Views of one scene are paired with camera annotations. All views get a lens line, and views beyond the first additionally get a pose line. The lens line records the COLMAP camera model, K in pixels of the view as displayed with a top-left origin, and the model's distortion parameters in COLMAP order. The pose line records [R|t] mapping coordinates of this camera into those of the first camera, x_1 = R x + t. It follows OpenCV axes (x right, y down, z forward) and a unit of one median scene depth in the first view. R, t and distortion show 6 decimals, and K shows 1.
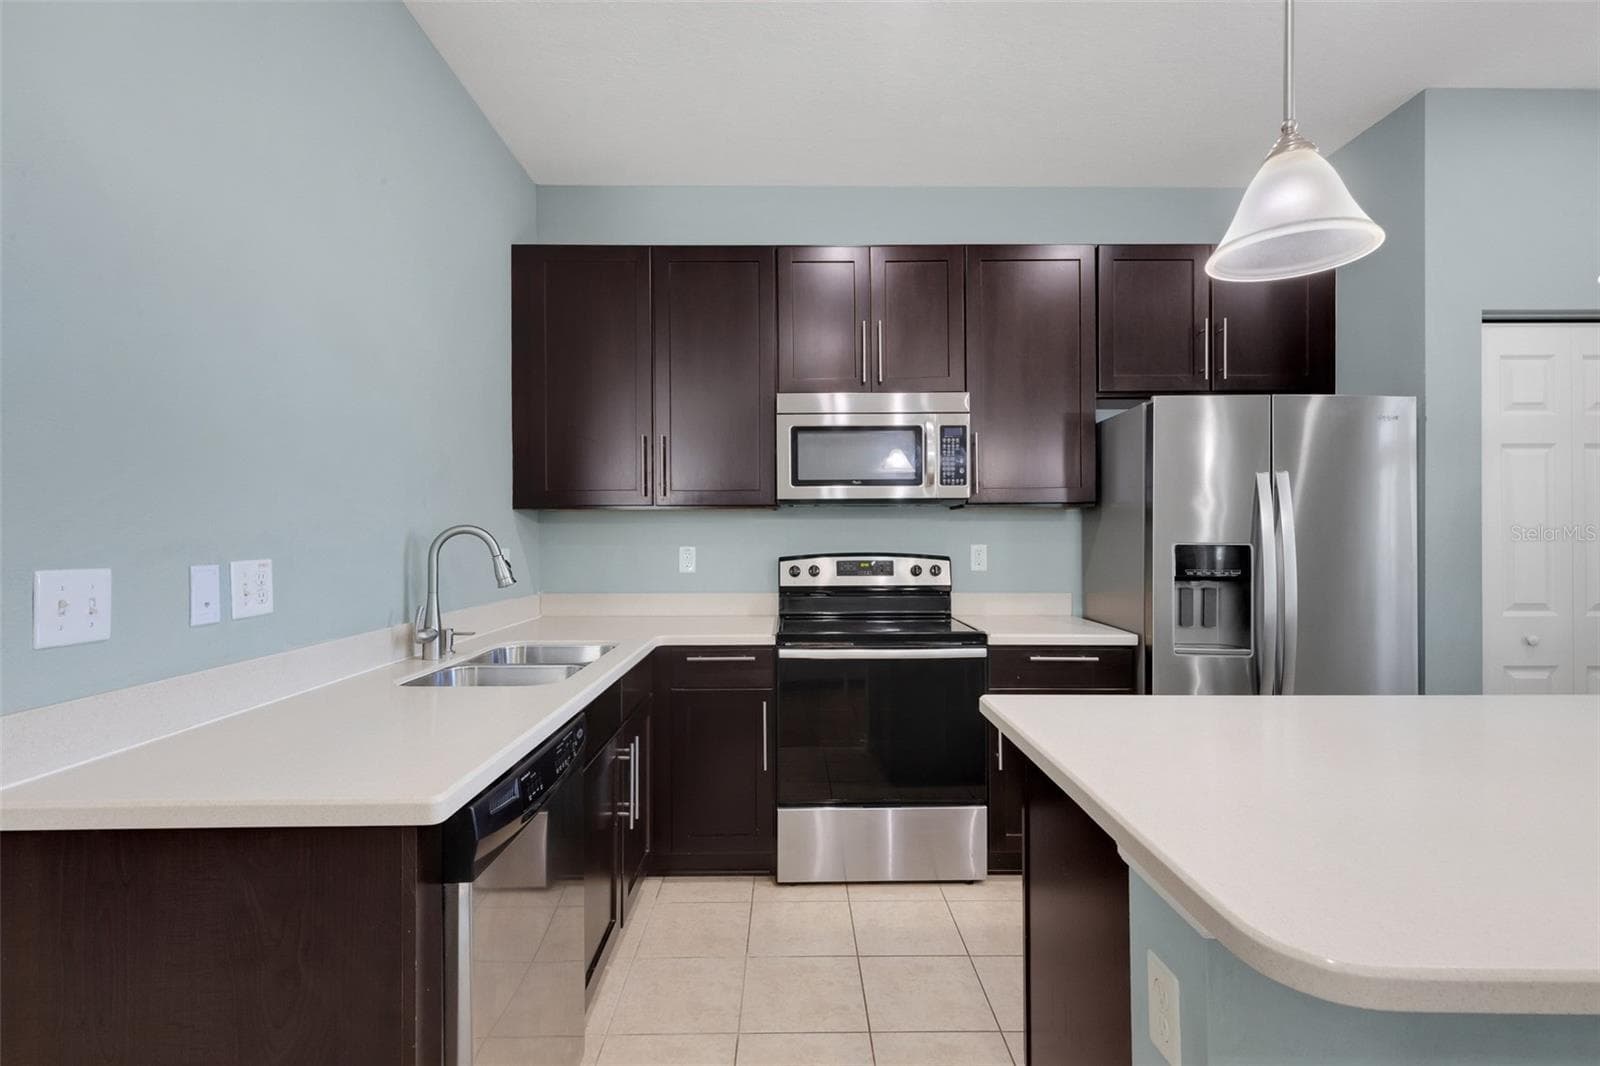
lens RADIAL K [[750.6, 0, 800.0], [0, 750.6, 533.0], [0, 0, 1]] dist [0.036982, -0.028229]
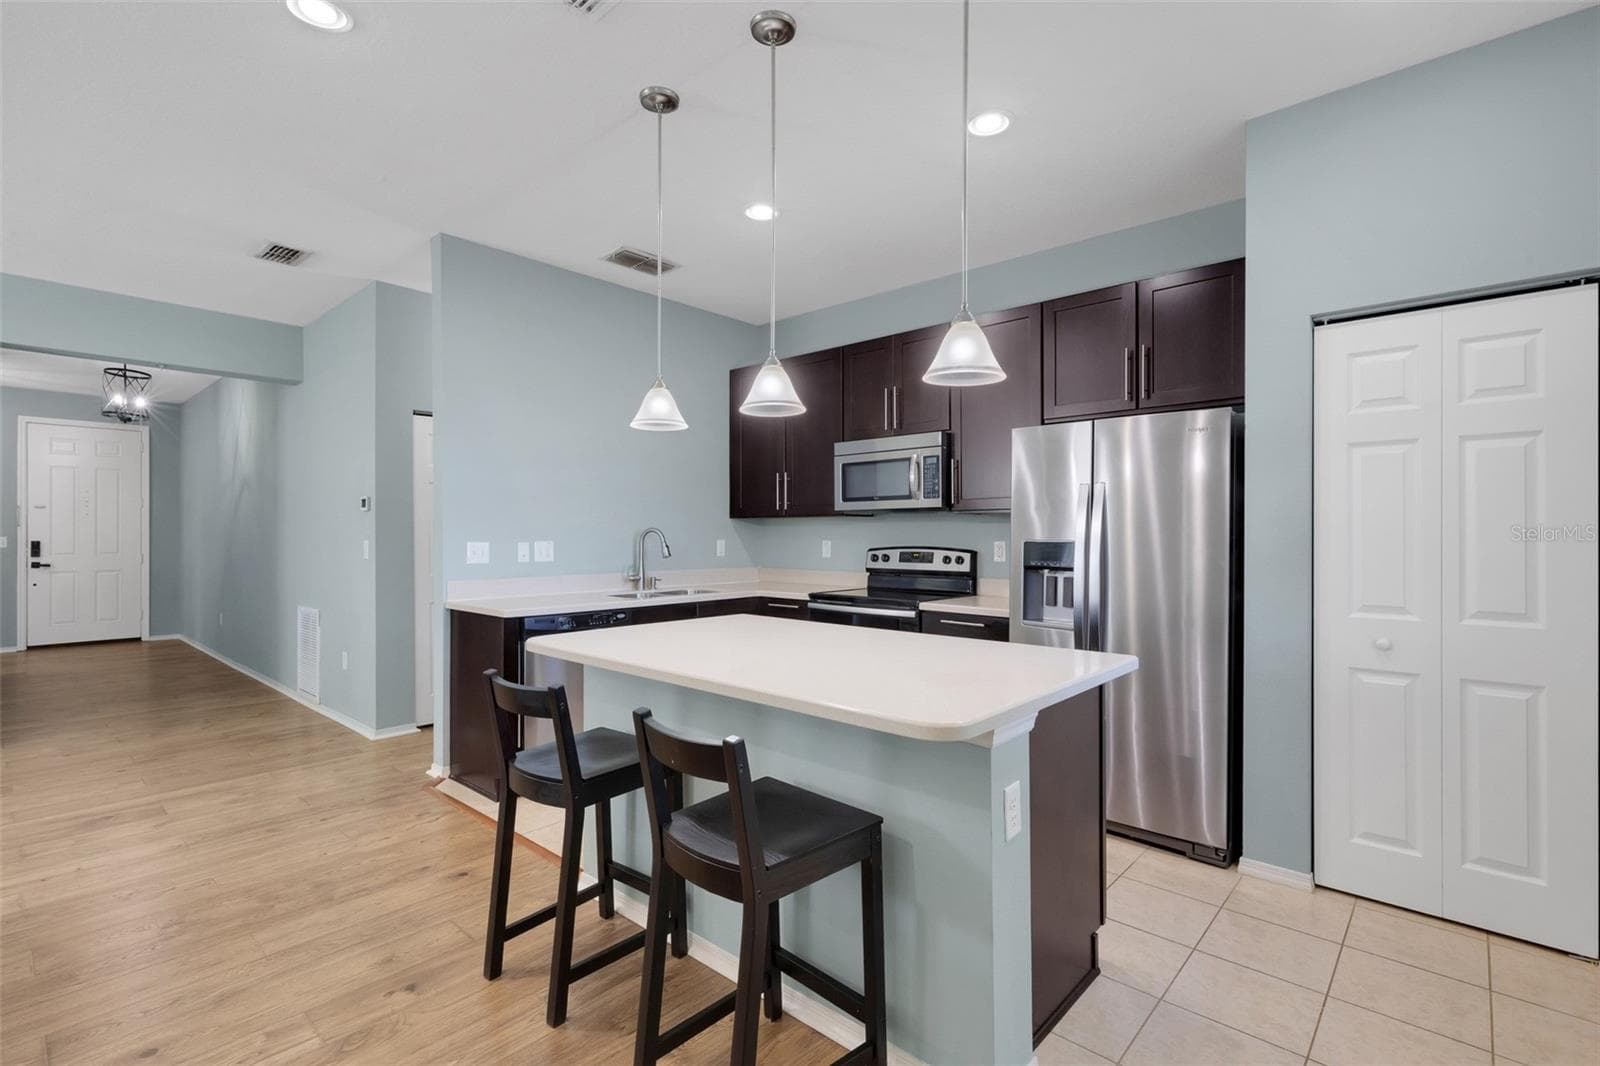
lens RADIAL K [[750.6, 0, 800.0], [0, 750.6, 533.0], [0, 0, 1]] dist [0.036982, -0.028229]
pose [[0.733620, 0.003232, -0.679552, 0.980664], [-0.001889, 0.999995, 0.002716, -0.001971], [0.679557, -0.000709, 0.733622, -0.200404]]
